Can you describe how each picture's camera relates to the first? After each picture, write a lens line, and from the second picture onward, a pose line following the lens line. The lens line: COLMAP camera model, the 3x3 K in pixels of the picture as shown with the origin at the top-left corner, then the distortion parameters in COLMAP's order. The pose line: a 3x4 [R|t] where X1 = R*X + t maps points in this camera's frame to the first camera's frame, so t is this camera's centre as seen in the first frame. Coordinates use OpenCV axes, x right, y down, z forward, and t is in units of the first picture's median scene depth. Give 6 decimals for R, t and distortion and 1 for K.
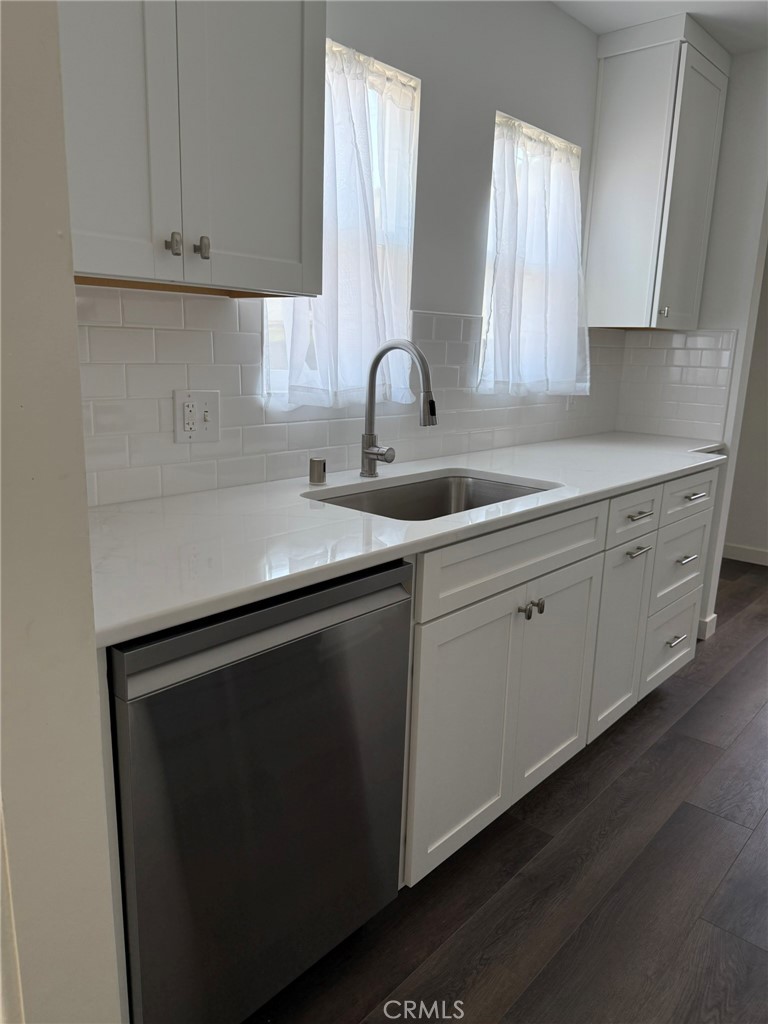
lens RADIAL K [[718.4, 0, 382.7], [0, 718.4, 509.9], [0, 0, 1]] dist [0.007148, -0.003937]
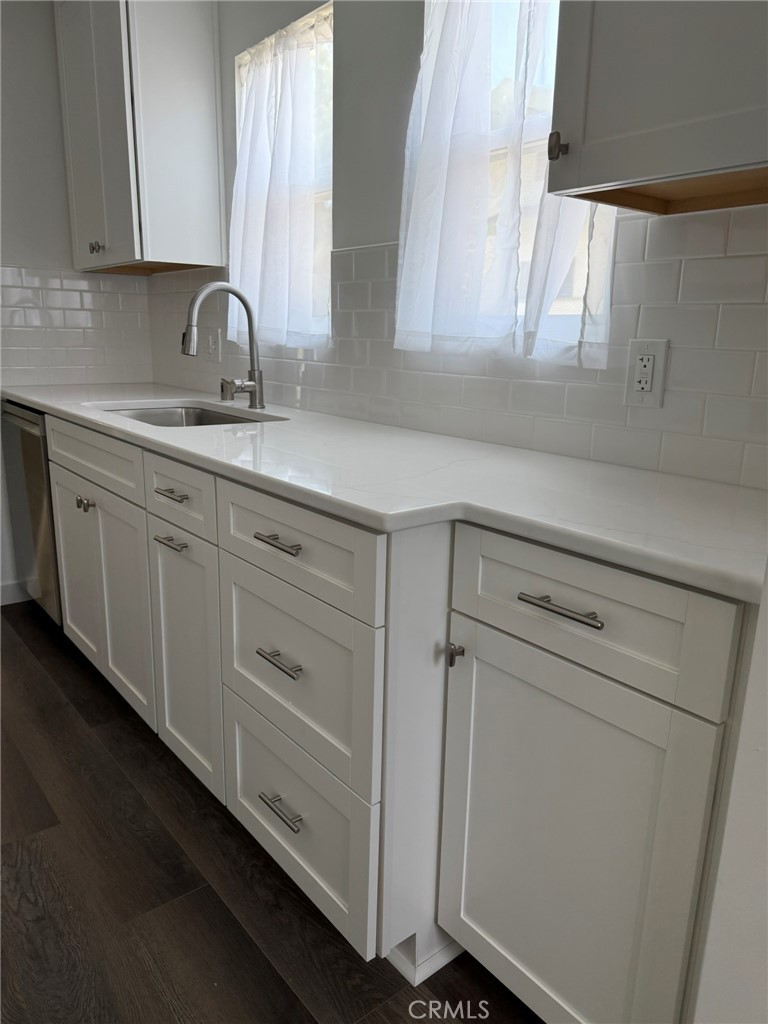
lens RADIAL K [[718.4, 0, 383.0], [0, 718.4, 515.1], [0, 0, 1]] dist [0.007148, -0.003937]
pose [[-0.148271, 0.207307, -0.966974, 0.935475], [-0.243105, 0.940138, 0.238830, -0.180893], [0.958601, 0.270488, -0.088998, 1.148452]]
